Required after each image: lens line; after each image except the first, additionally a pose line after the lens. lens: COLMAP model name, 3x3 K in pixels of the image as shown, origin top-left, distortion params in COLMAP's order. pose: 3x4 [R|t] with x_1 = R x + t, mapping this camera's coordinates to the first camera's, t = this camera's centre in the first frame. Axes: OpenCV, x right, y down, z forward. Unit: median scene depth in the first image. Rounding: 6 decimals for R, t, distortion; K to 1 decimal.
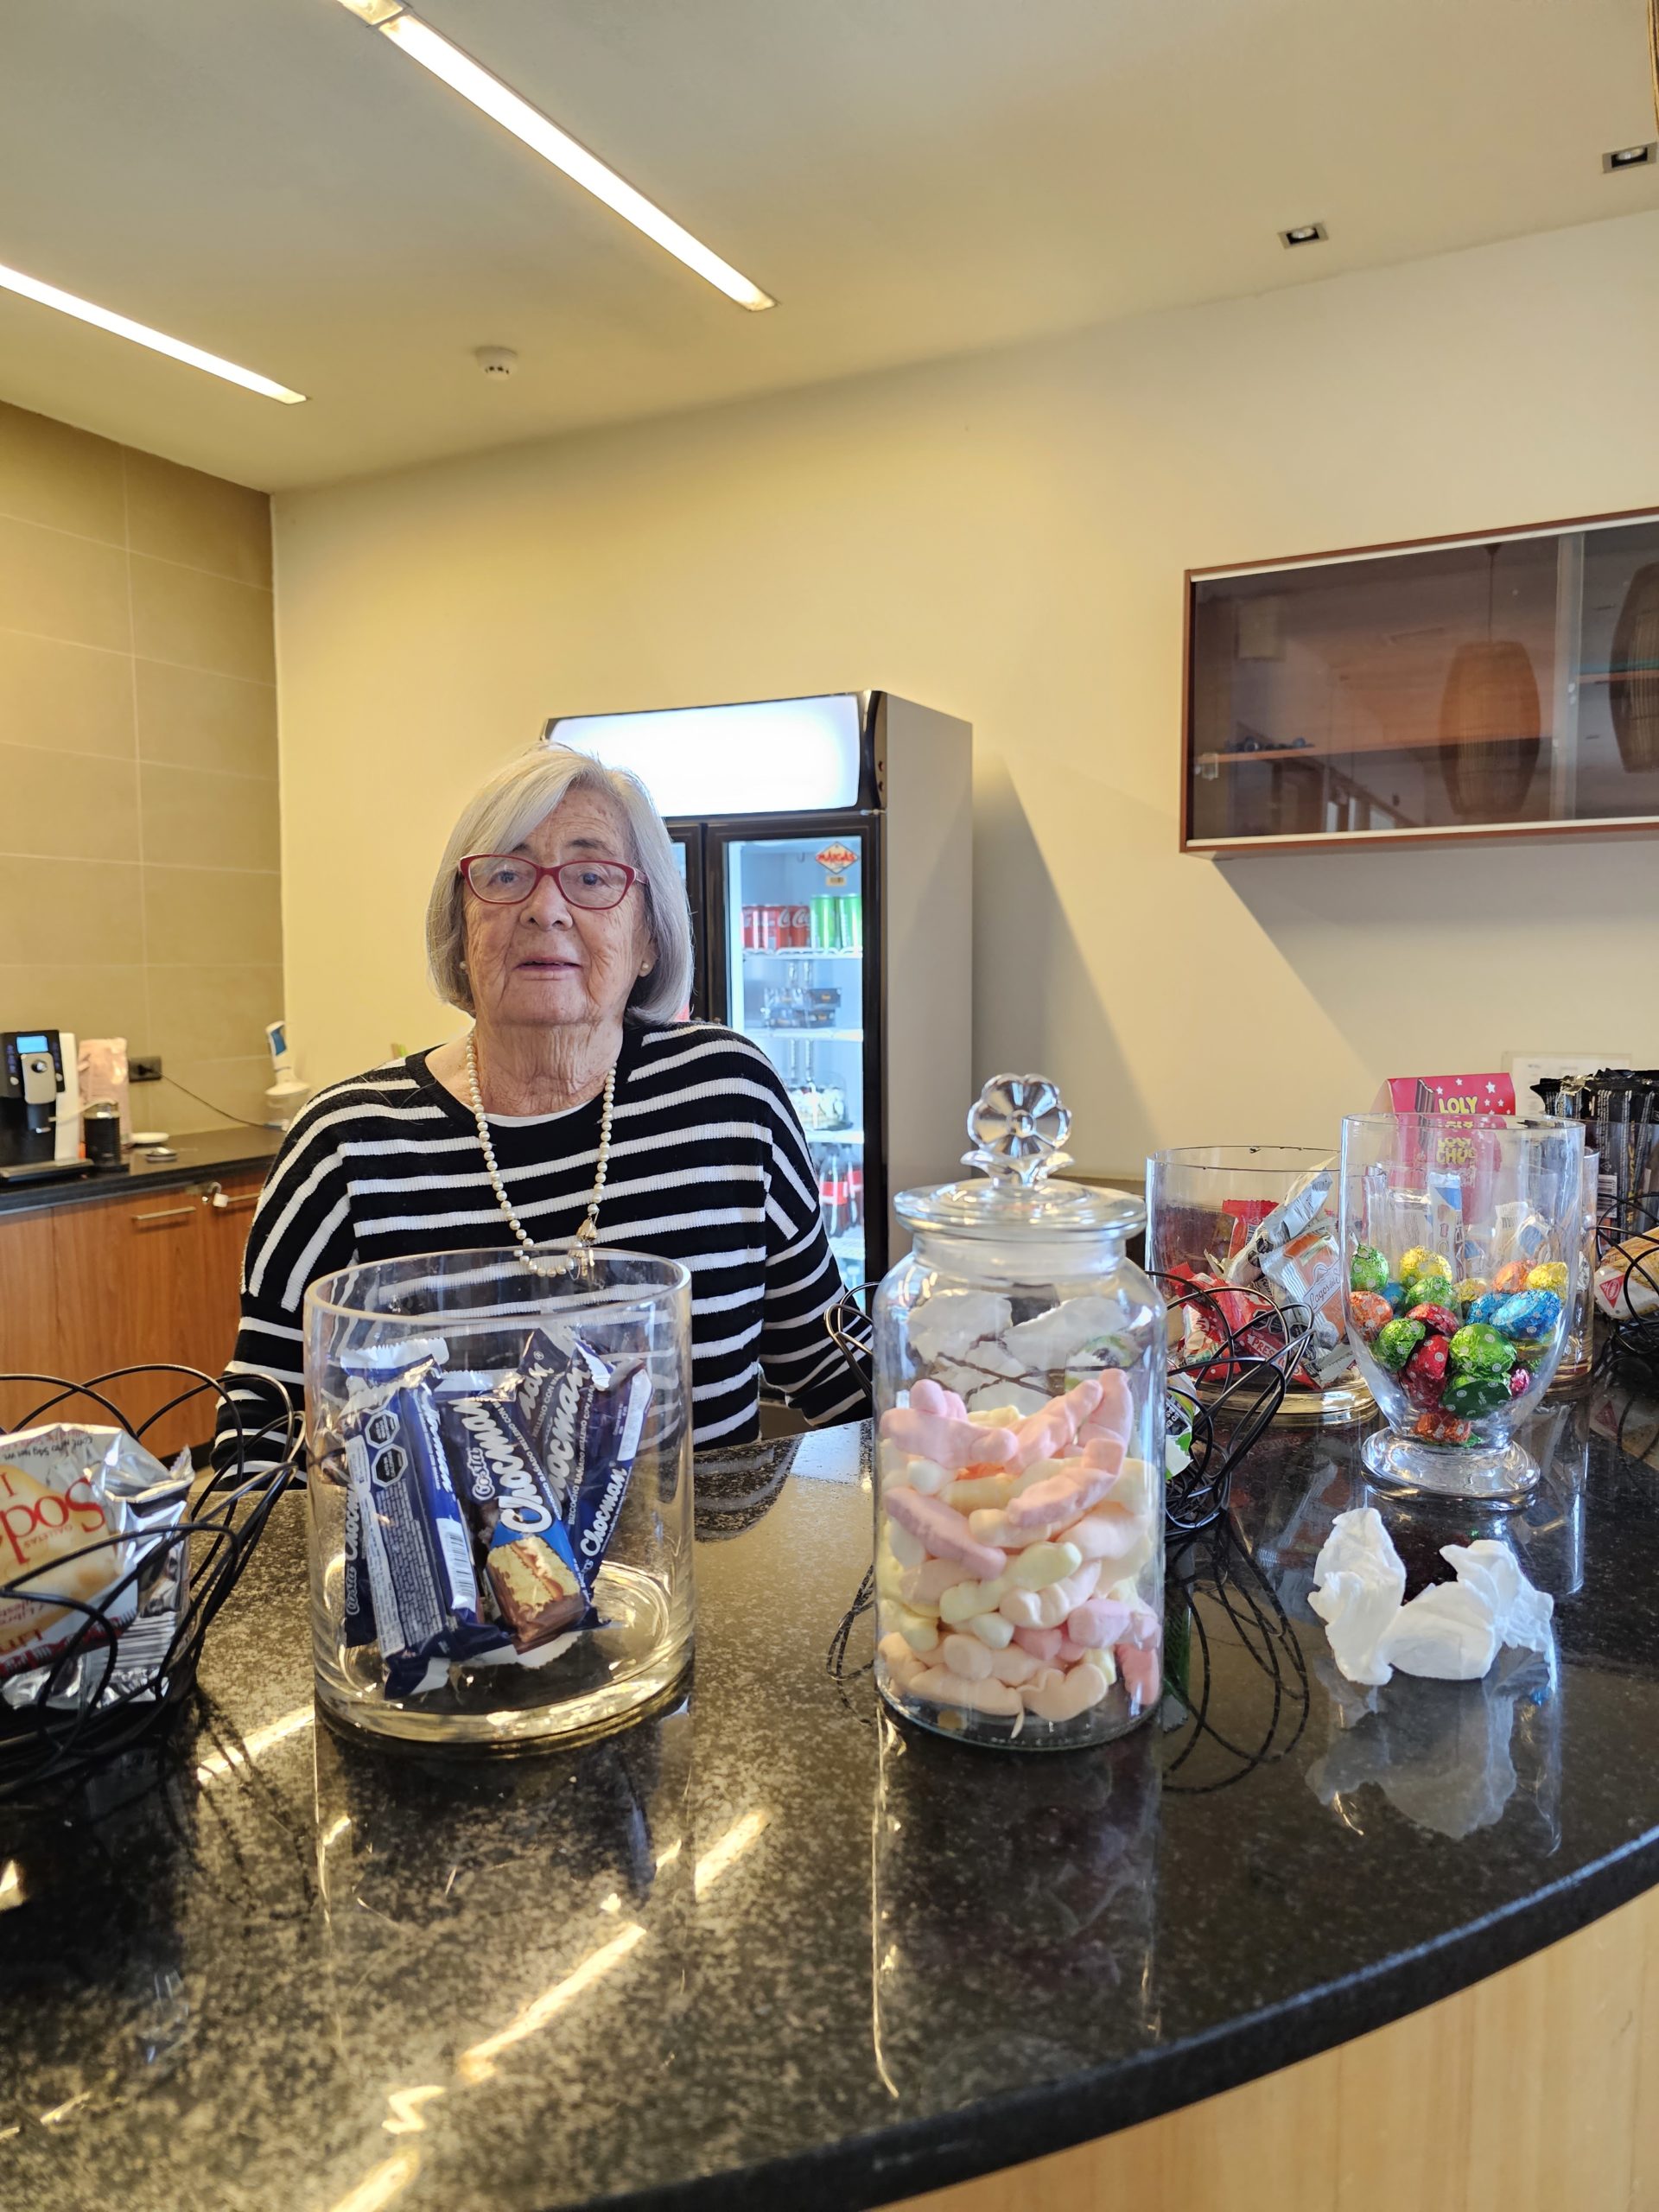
lens RADIAL K [[1509.1, 0, 836.2], [0, 1509.1, 1106.9], [0, 0, 1]] dist [0.045252, -0.002613]
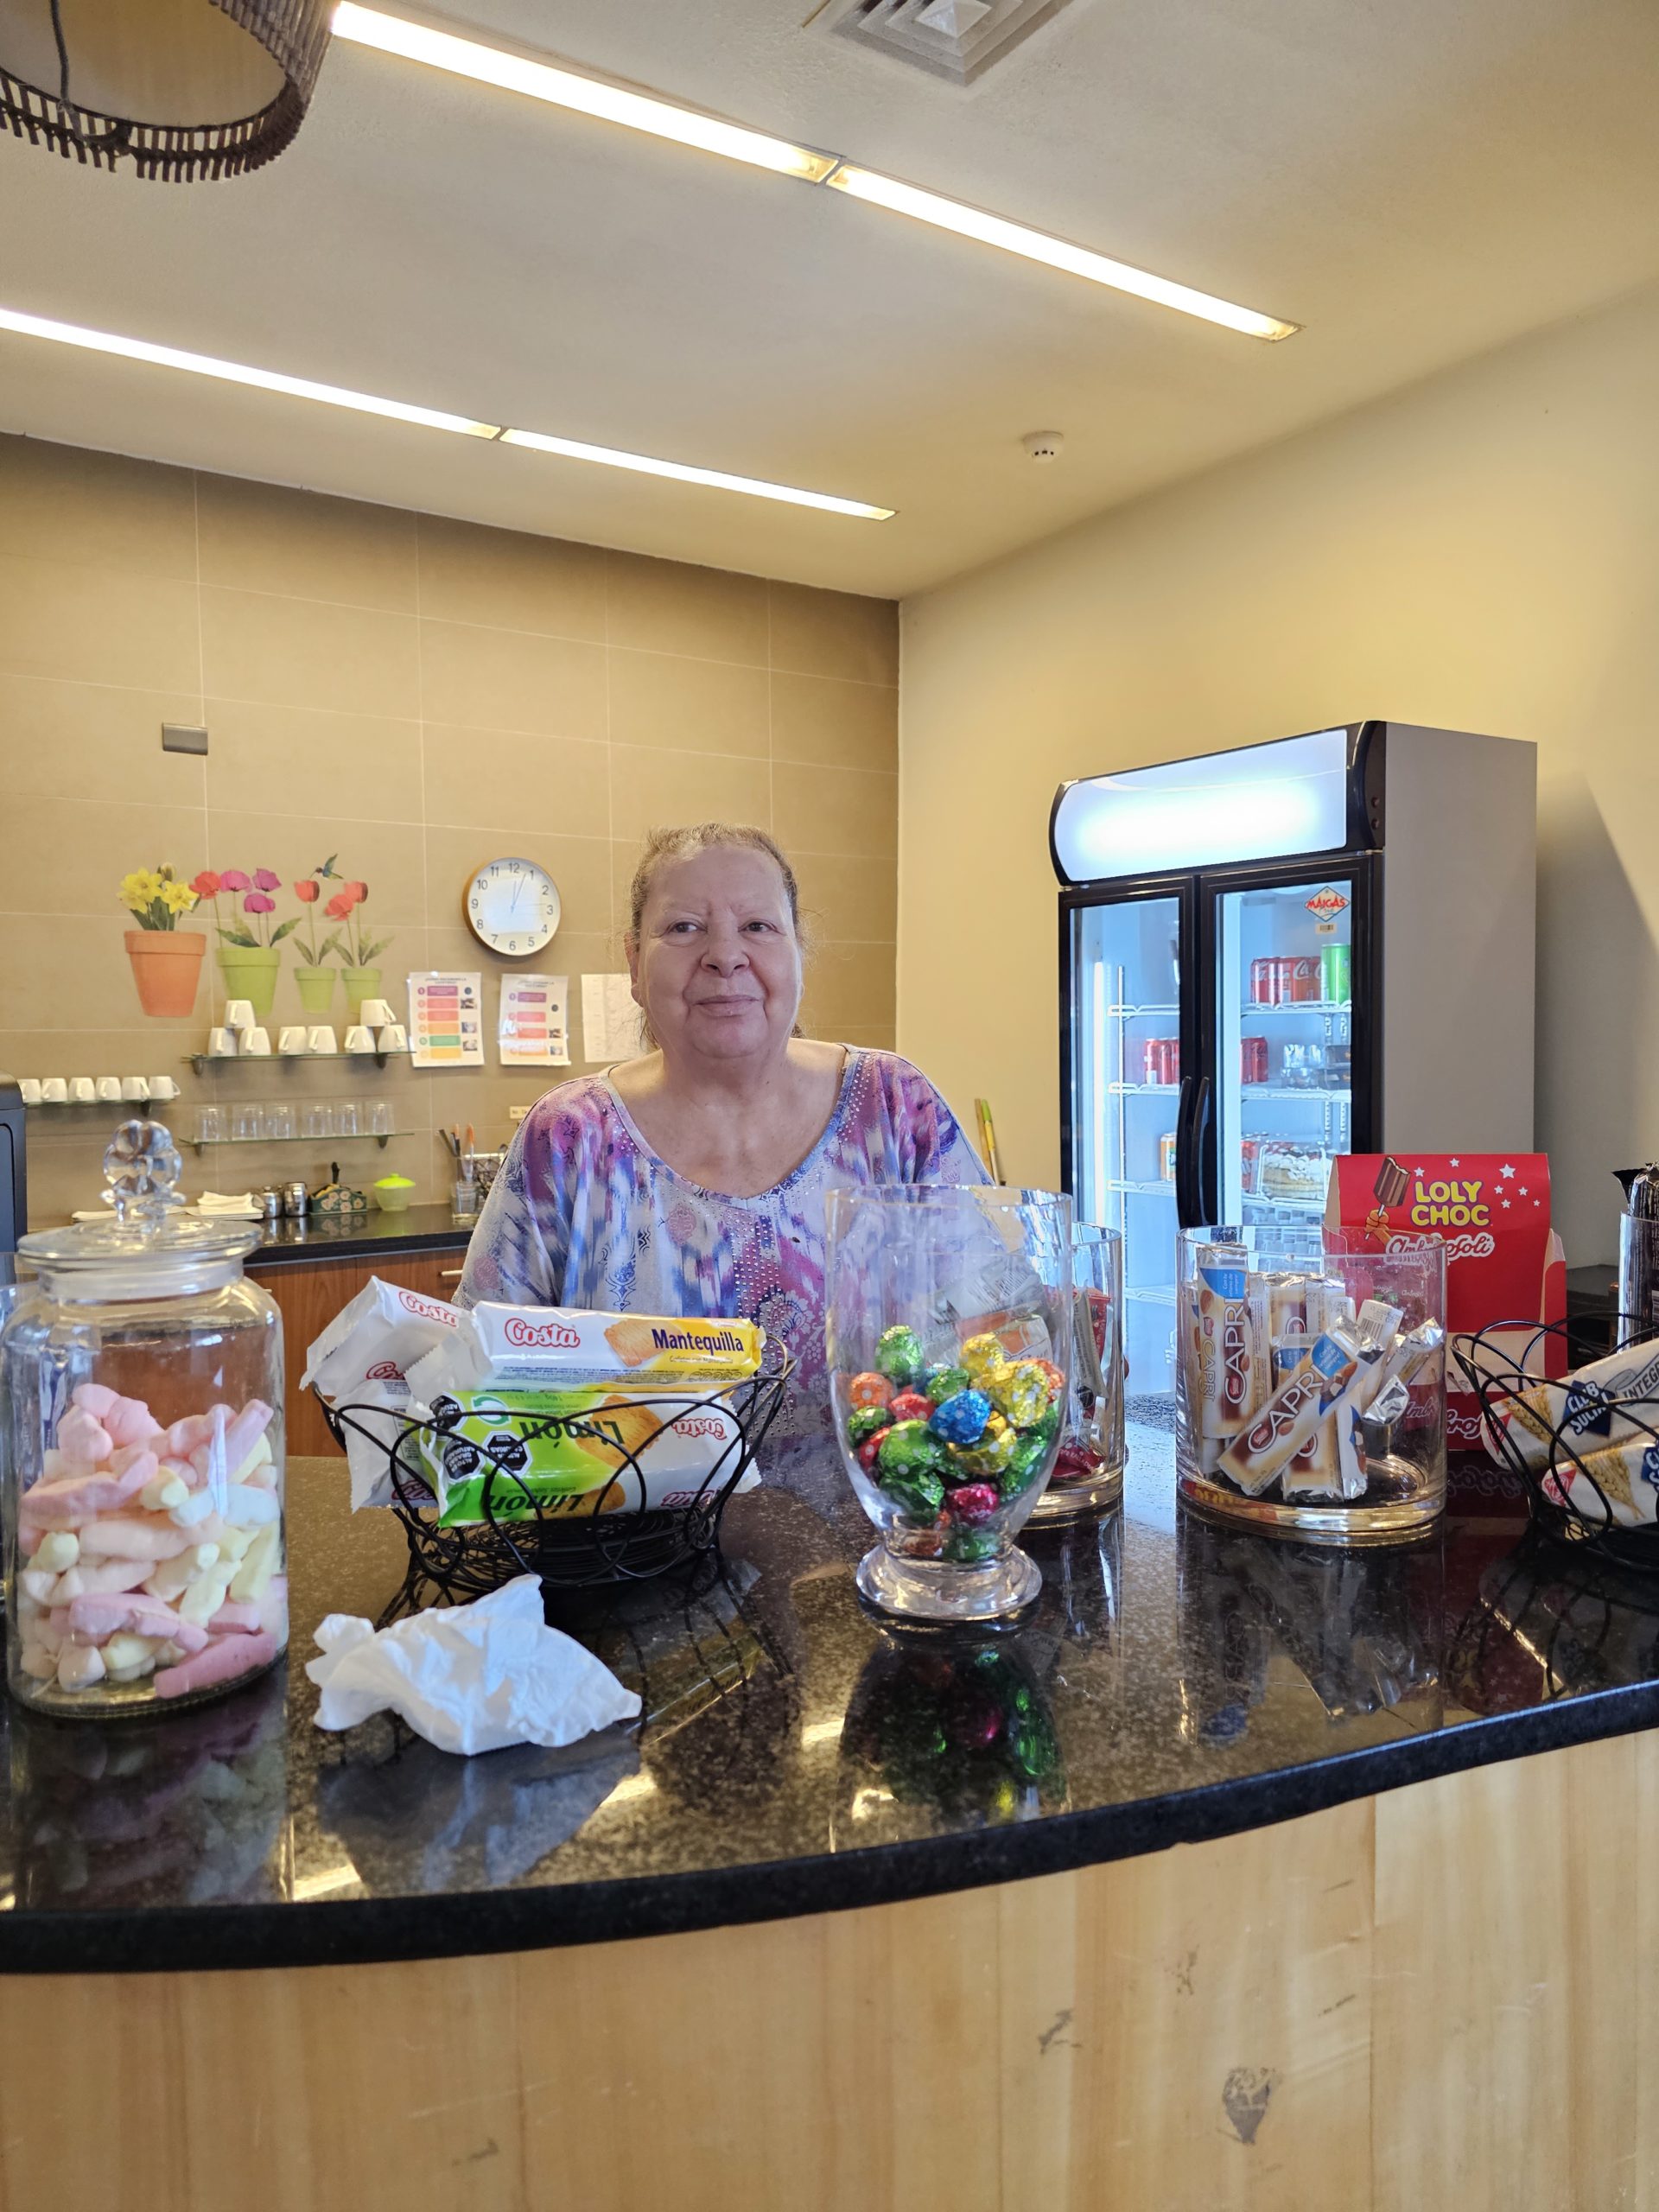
lens RADIAL K [[1509.1, 0, 835.8], [0, 1509.1, 1113.6], [0, 0, 1]] dist [0.045252, -0.002613]
pose [[0.892447, 0.009787, -0.451046, 0.132472], [-0.024556, 0.999336, -0.026902, -0.003450], [0.450484, 0.035084, 0.892095, 0.032195]]
